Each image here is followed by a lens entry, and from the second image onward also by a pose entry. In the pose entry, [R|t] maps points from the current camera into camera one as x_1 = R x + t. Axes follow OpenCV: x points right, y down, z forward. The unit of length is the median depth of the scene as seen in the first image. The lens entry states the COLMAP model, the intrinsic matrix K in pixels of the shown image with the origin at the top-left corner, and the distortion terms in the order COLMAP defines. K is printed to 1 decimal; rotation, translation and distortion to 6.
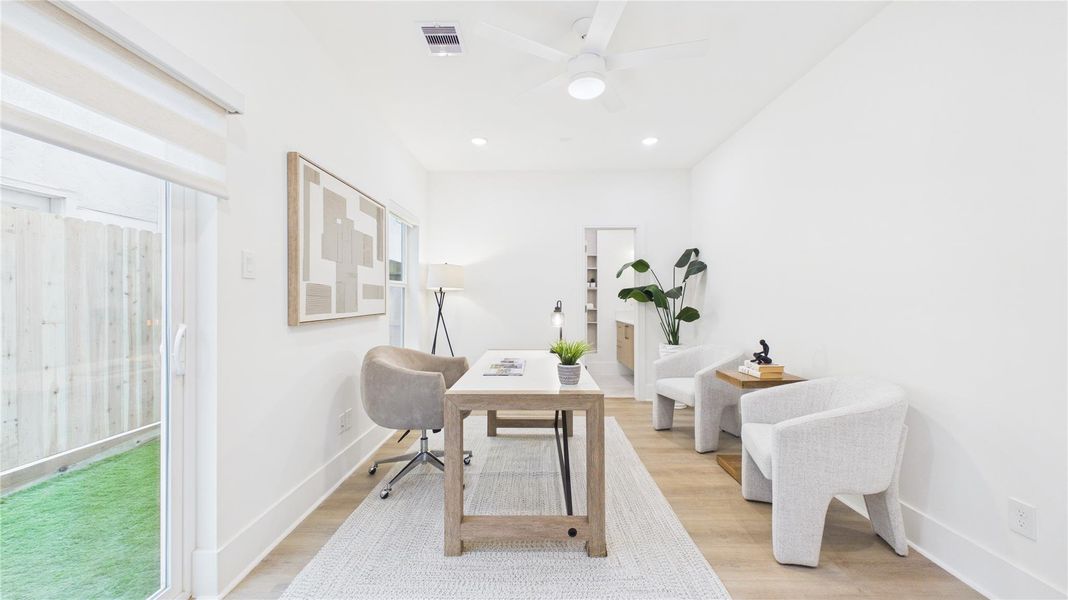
lens RADIAL K [[390.8, 0, 534.6], [0, 390.8, 298.5], [0, 0, 1]] dist [0.001838, -0.000119]
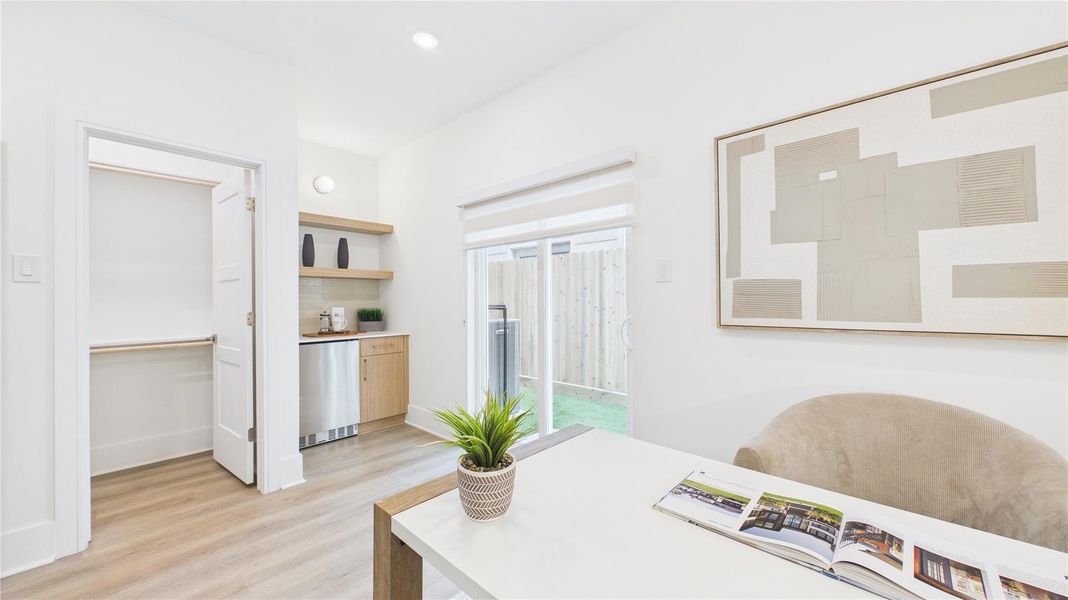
lens RADIAL K [[390.8, 0, 534.6], [0, 390.8, 300.6], [0, 0, 1]] dist [0.001838, -0.000119]
pose [[-0.687329, -0.000317, -0.726346, 0.333561], [0.001734, 0.999996, -0.002077, 0.007317], [0.726344, -0.002687, -0.687326, 1.263301]]
